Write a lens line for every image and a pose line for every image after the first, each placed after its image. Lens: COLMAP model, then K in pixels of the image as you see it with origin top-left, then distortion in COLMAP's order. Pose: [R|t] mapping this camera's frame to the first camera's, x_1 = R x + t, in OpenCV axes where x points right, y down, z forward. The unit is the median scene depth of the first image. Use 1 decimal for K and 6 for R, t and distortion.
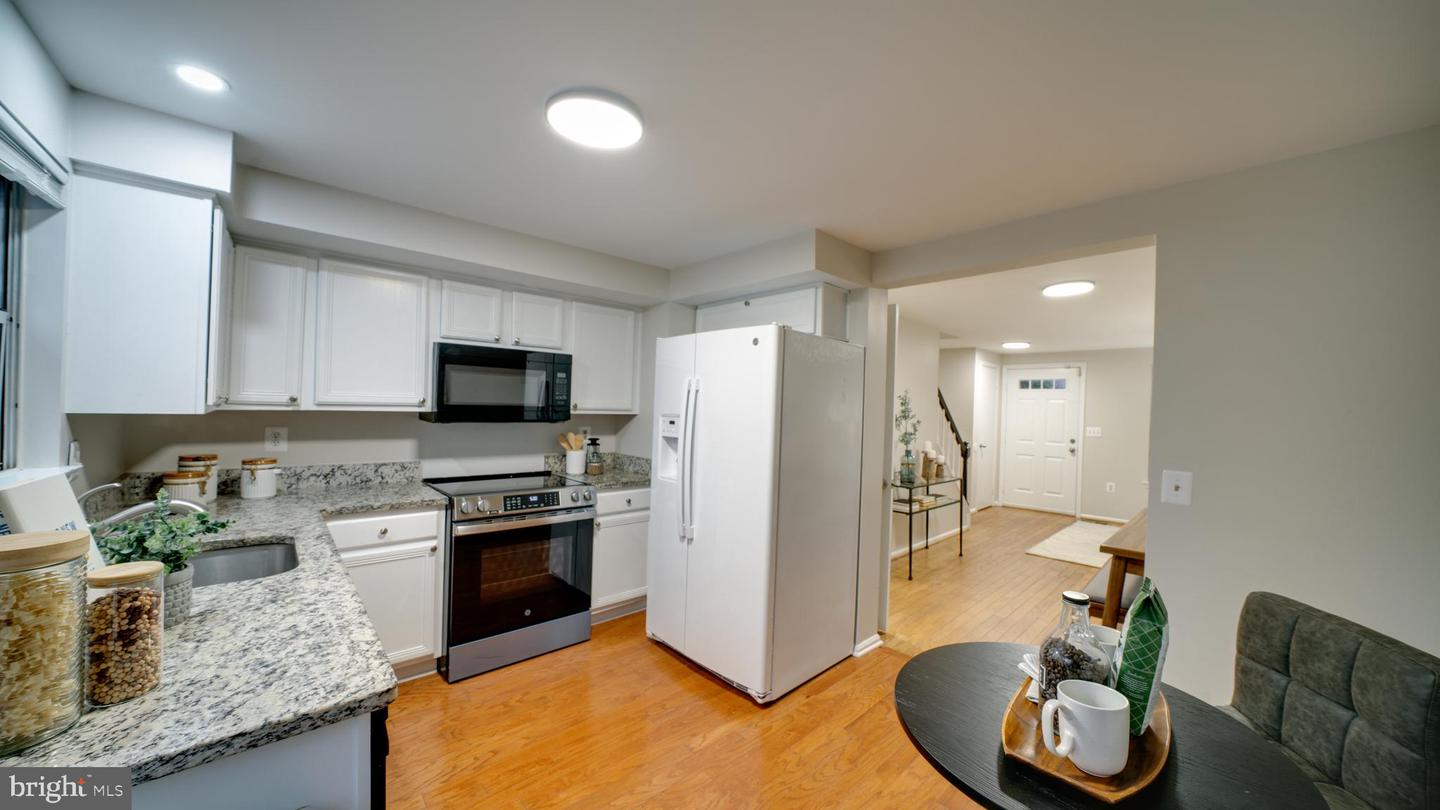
lens RADIAL K [[499.9, 0, 726.0], [0, 499.9, 407.0], [0, 0, 1]] dist [-0.002052, -0.000049]
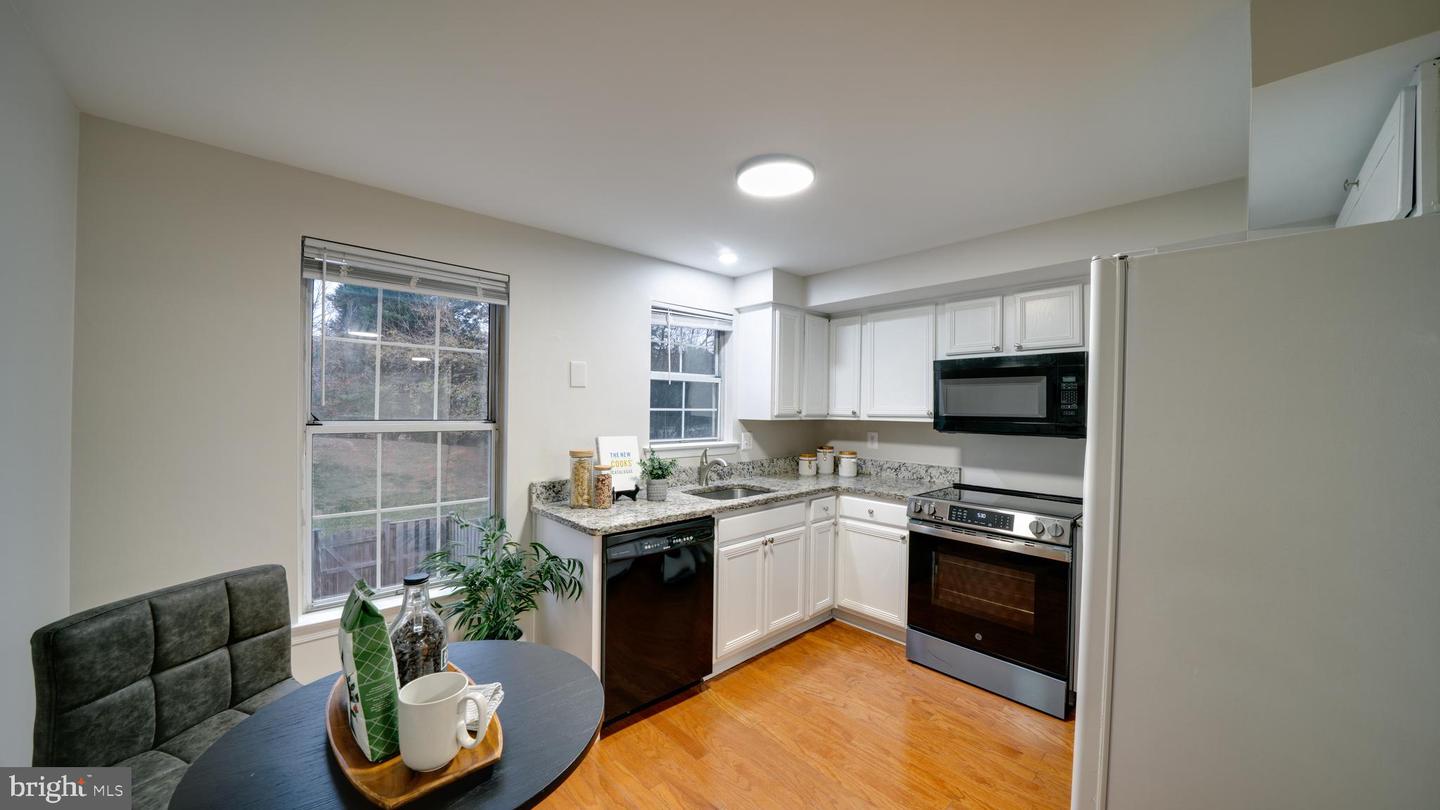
lens RADIAL K [[499.9, 0, 725.7], [0, 499.9, 406.8], [0, 0, 1]] dist [-0.002052, -0.000049]
pose [[0.025534, -0.030509, -0.999208, 0.561103], [-0.012544, 0.999446, -0.030837, 0.015938], [0.999595, 0.013321, 0.025137, 0.516848]]
